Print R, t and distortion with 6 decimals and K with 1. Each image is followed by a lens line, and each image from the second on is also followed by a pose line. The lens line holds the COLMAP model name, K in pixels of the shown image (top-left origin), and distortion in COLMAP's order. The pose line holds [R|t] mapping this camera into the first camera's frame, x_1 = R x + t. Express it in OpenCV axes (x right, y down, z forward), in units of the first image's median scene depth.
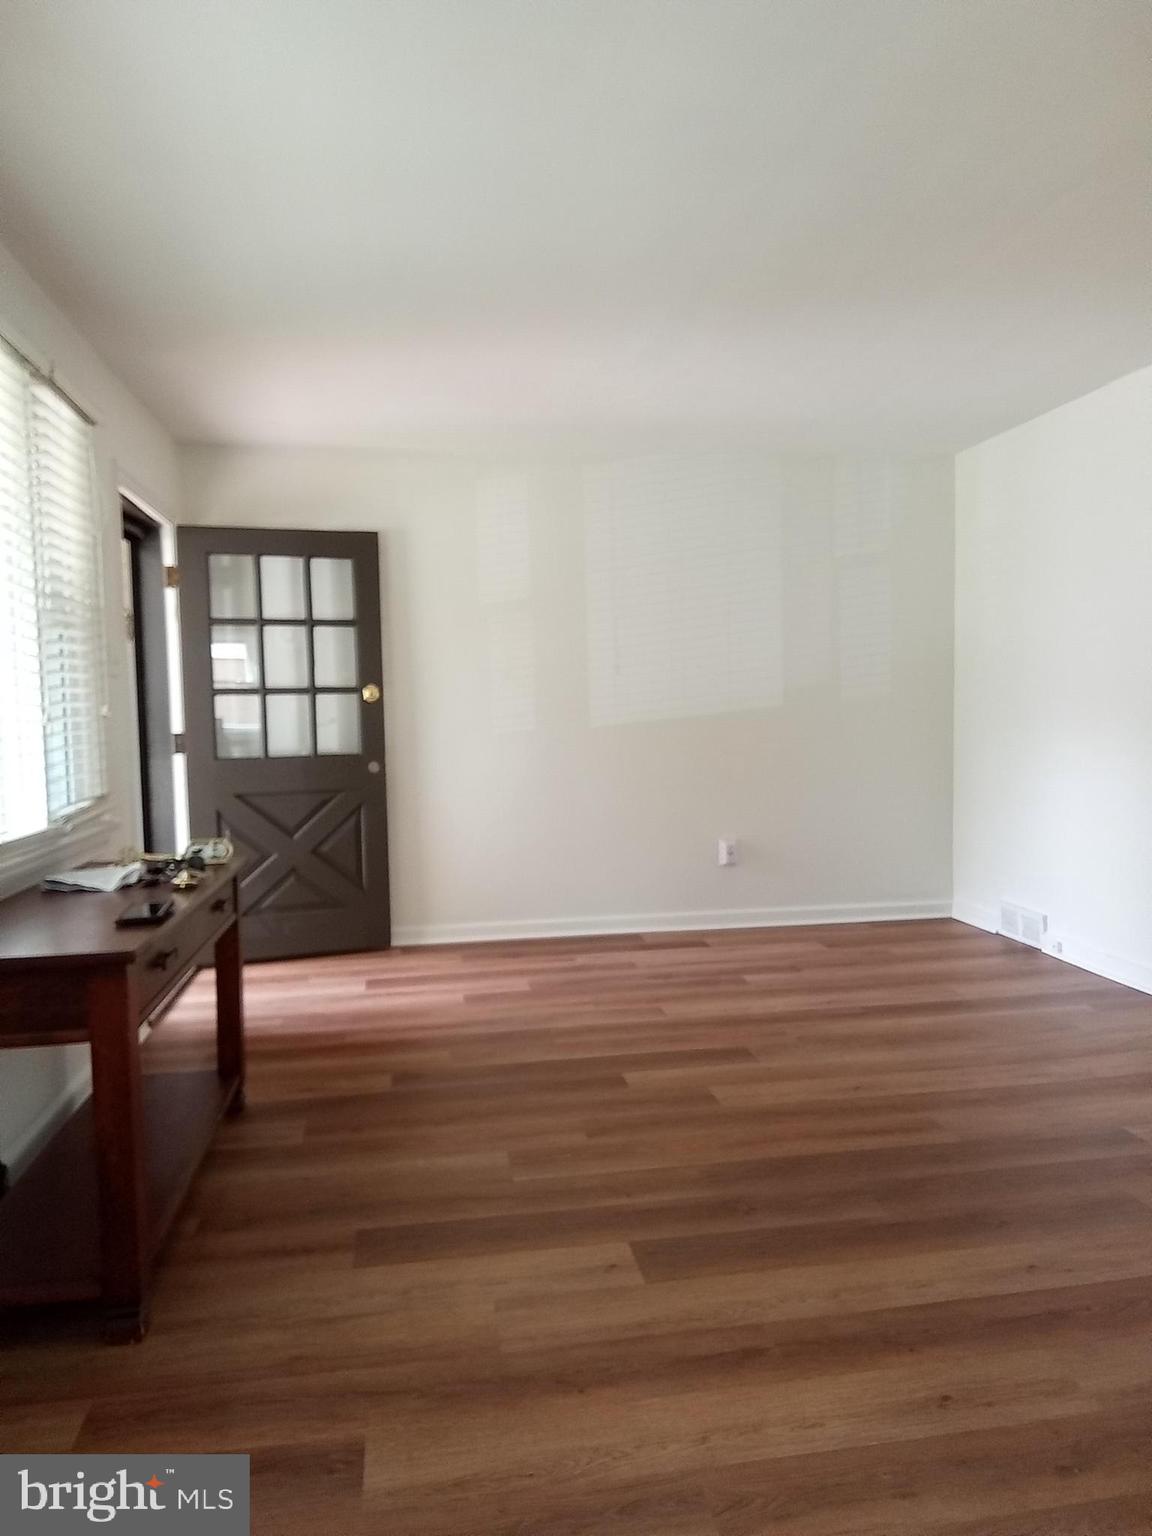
lens RADIAL K [[1077.5, 0, 592.3], [0, 1077.5, 768.3], [0, 0, 1]] dist [0.066350, -0.081378]
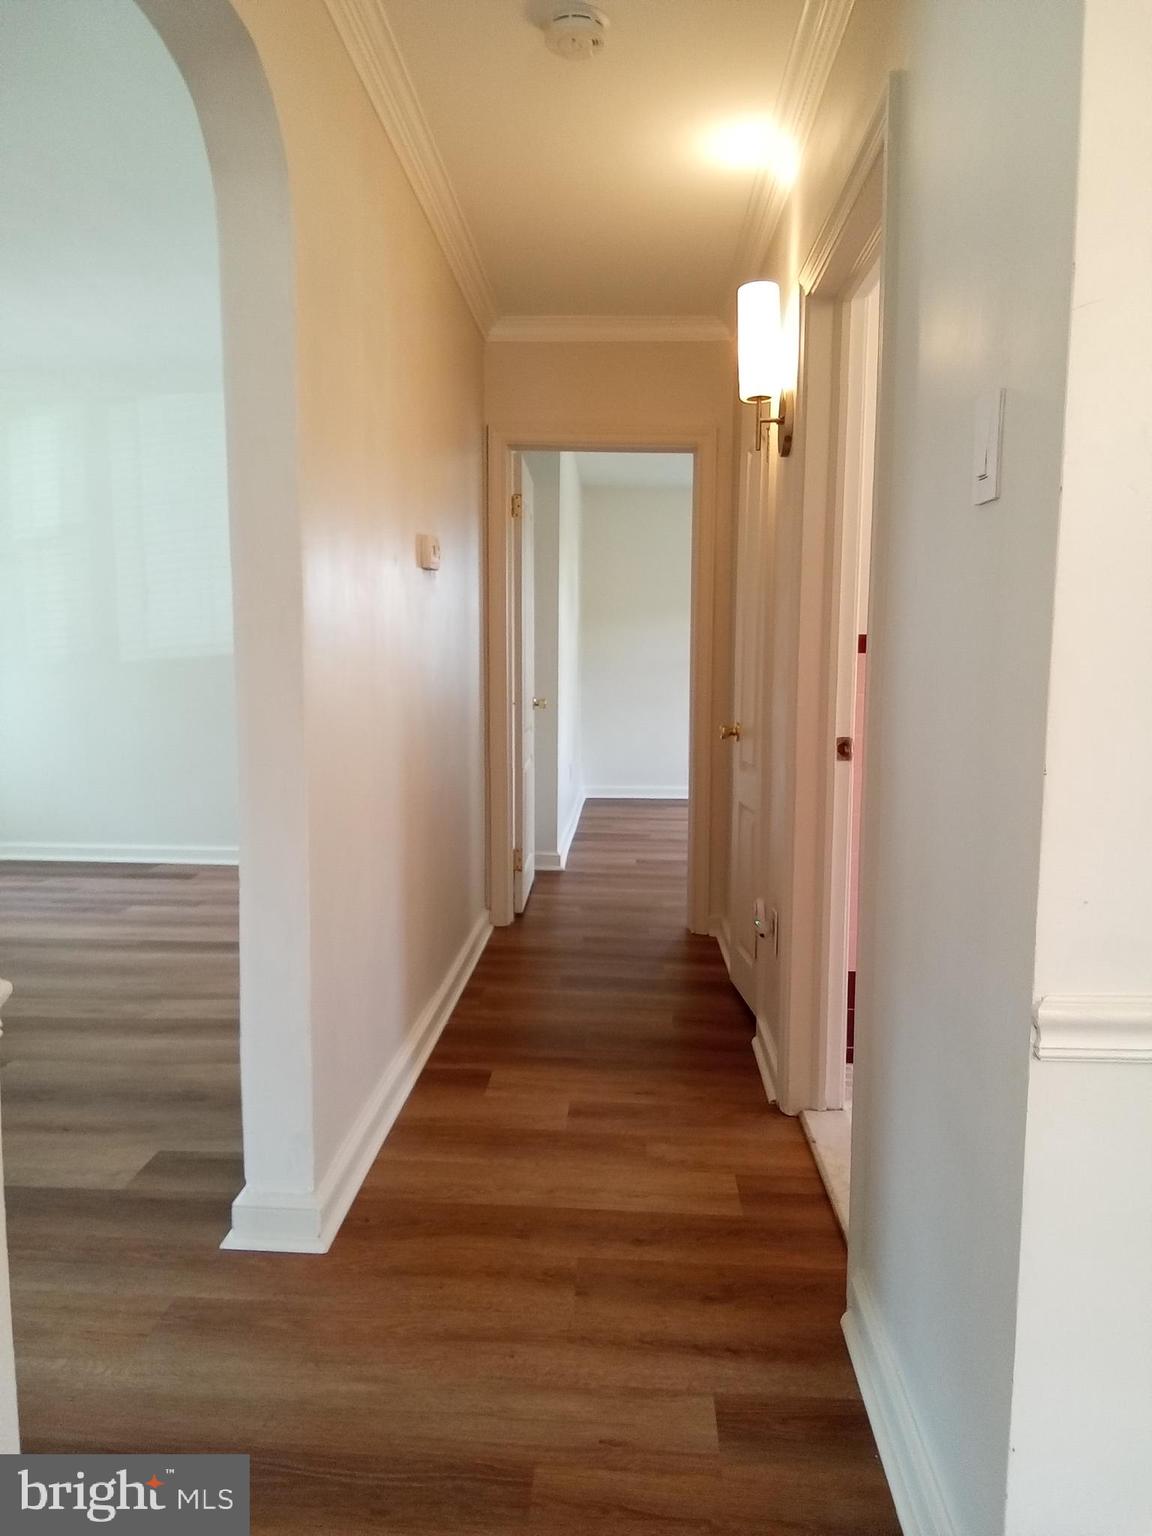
lens RADIAL K [[1077.5, 0, 592.3], [0, 1077.5, 768.3], [0, 0, 1]] dist [0.066350, -0.081378]
pose [[0.976720, 0.049488, -0.208733, 0.919731], [-0.035958, 0.997029, 0.068122, -0.037517], [0.211484, -0.059030, 0.975597, 0.065790]]
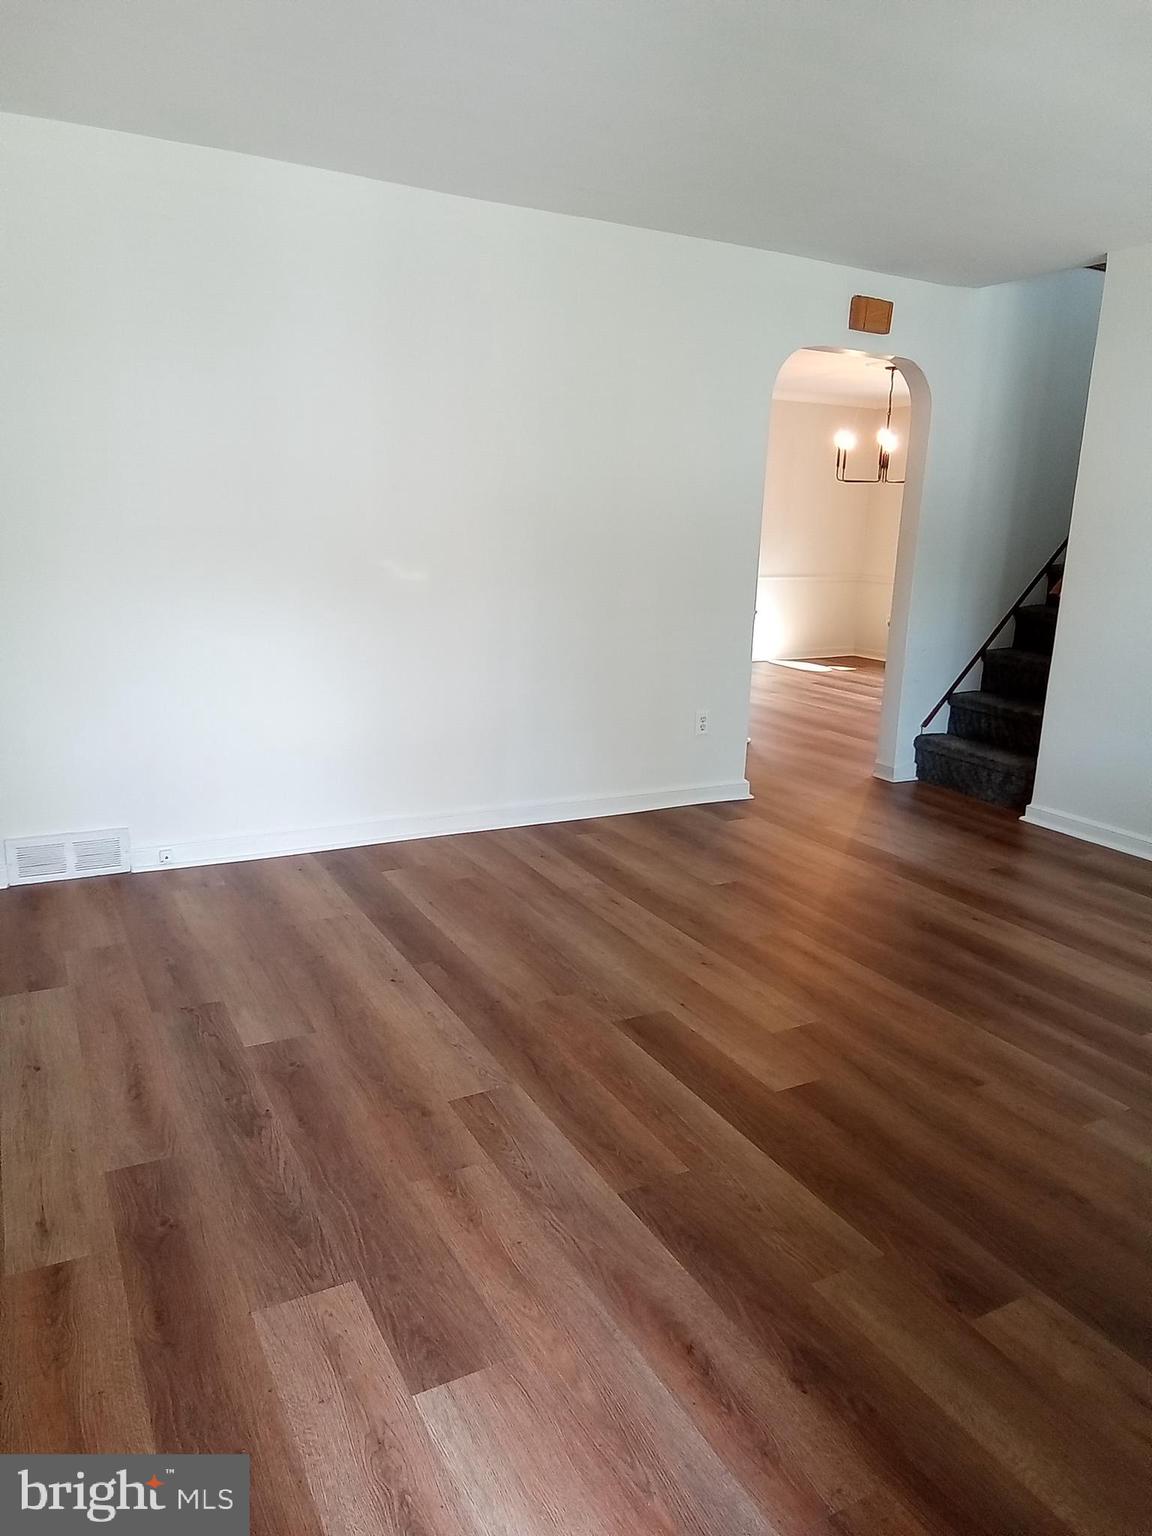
lens RADIAL K [[1026.2, 0, 576.0], [0, 1026.2, 768.0], [0, 0, 1]] dist [0.059634, -0.138384]
pose [[-0.310414, -0.217084, 0.925482, -0.464453], [0.031169, 0.970728, 0.238151, -0.095660], [-0.950090, 0.102771, -0.294561, 1.129626]]
